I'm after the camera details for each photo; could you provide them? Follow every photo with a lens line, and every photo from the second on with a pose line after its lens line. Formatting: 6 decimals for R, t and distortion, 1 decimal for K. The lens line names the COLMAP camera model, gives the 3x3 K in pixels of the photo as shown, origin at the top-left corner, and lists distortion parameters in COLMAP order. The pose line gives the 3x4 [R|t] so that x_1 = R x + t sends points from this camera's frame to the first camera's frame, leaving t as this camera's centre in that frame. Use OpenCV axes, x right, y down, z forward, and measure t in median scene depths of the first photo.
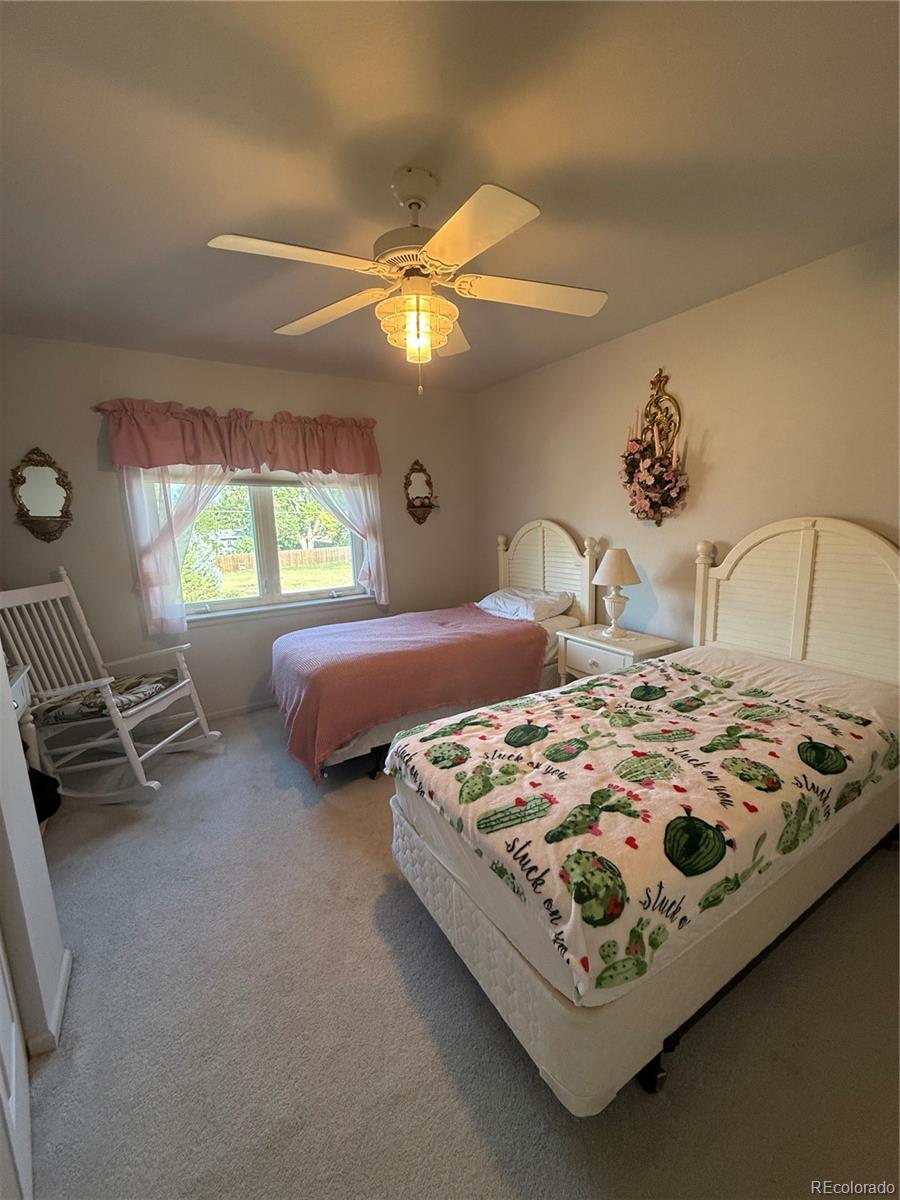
lens RADIAL K [[480.3, 0, 449.5], [0, 480.3, 601.1], [0, 0, 1]] dist [-0.000136, -0.000067]
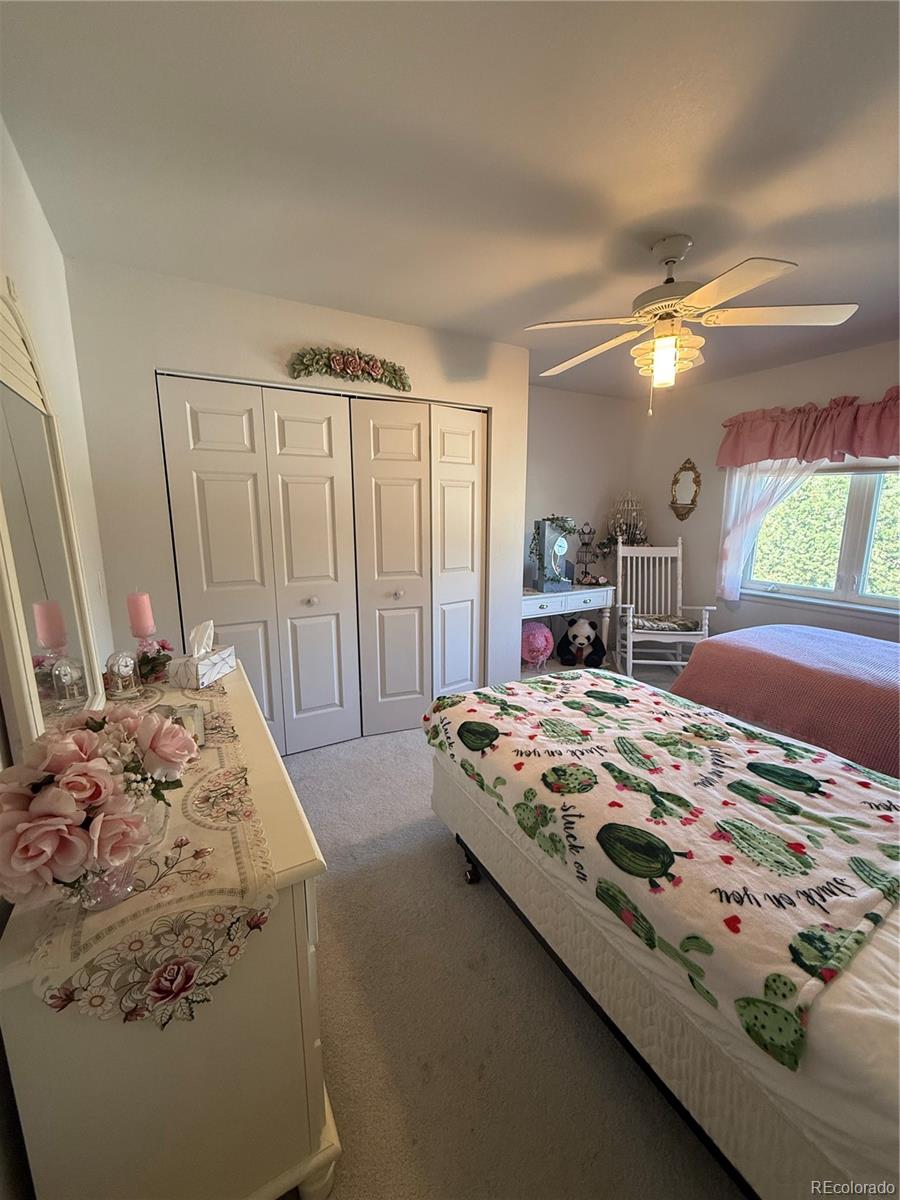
lens RADIAL K [[480.3, 0, 448.4], [0, 480.3, 600.5], [0, 0, 1]] dist [-0.000136, -0.000067]
pose [[-0.054952, 0.214947, -0.975078, 1.164141], [-0.175526, 0.959267, 0.221354, -0.135029], [0.982940, 0.183316, -0.014985, 0.524006]]
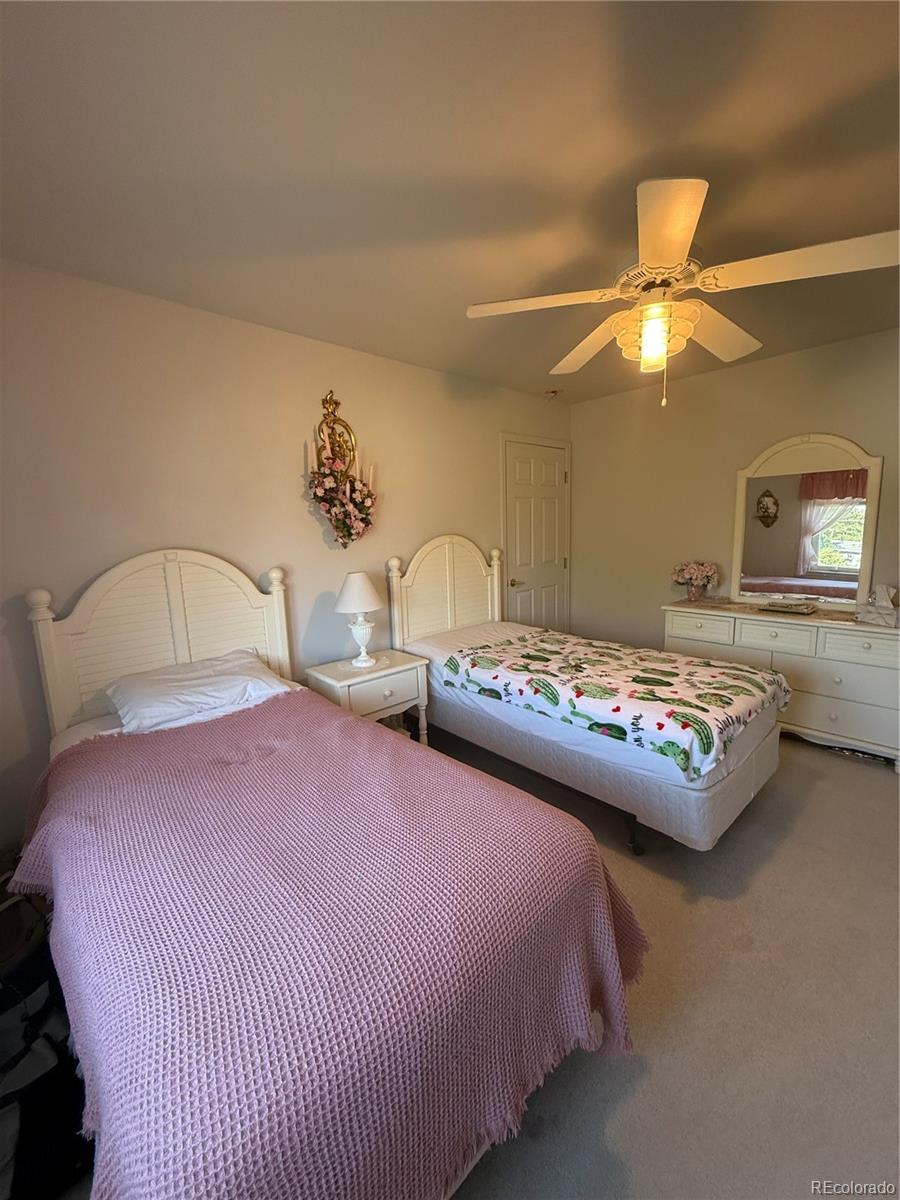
lens RADIAL K [[480.3, 0, 451.7], [0, 480.3, 598.8], [0, 0, 1]] dist [-0.000136, -0.000067]
pose [[-0.186670, -0.114095, 0.975775, -0.938197], [0.212046, 0.965142, 0.153417, -0.252999], [-0.959266, 0.235547, -0.155970, 1.528354]]
